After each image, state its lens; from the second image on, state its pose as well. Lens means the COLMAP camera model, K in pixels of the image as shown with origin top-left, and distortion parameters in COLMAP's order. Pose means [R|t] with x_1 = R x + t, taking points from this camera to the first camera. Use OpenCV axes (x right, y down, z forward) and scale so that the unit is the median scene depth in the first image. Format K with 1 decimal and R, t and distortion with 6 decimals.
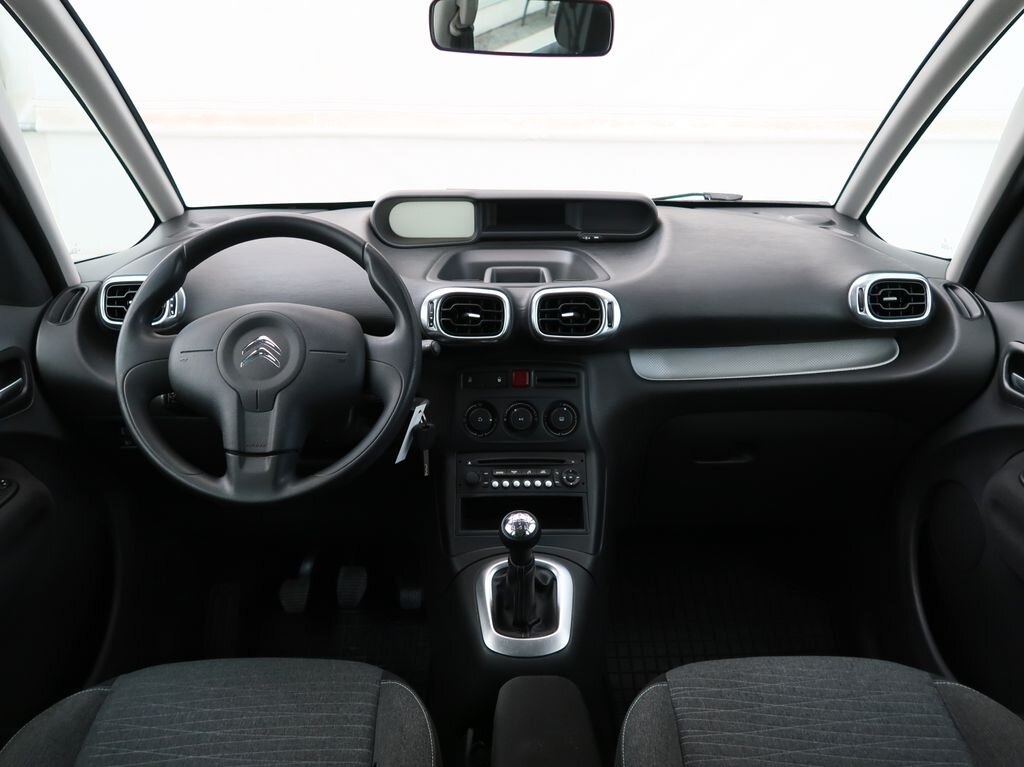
lens RADIAL K [[801.7, 0, 512.0], [0, 801.7, 383.5], [0, 0, 1]] dist [-0.033373, 0.002194]
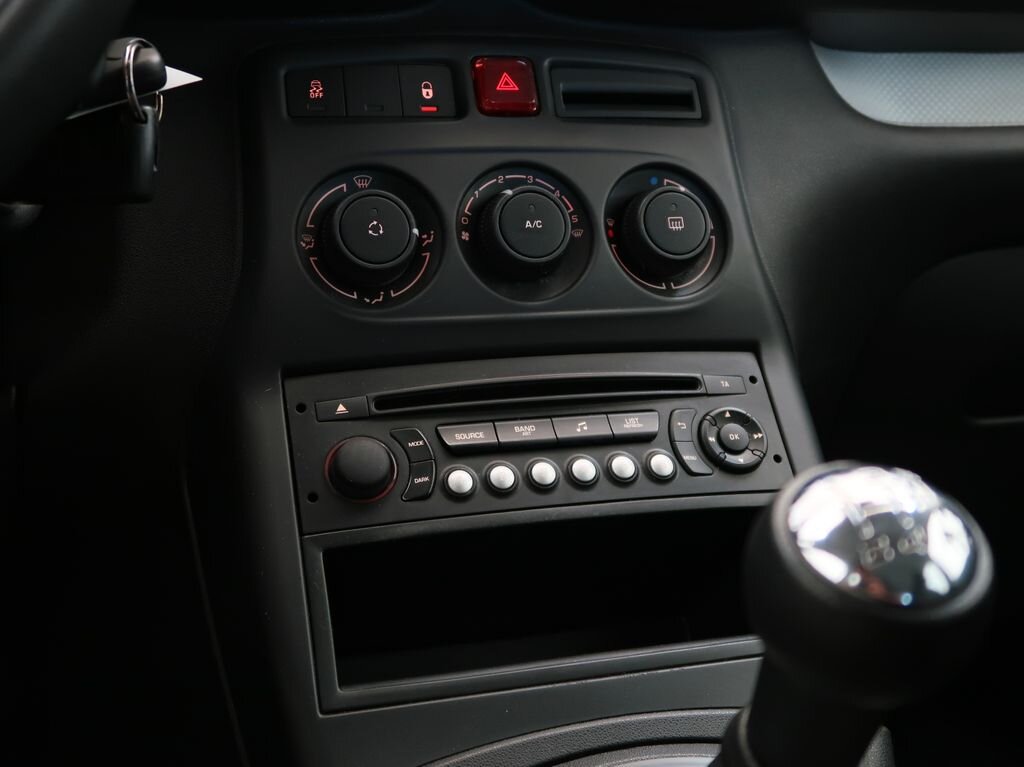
lens RADIAL K [[1289.2, 0, 512.0], [0, 1289.2, 383.5], [0, 0, 1]] dist [0.012924, 0.011743]
pose [[0.960156, -0.053579, 0.274279, -0.111918], [0.081056, 0.992653, -0.089838, 0.132437], [-0.267450, 0.108491, 0.957445, 0.614975]]
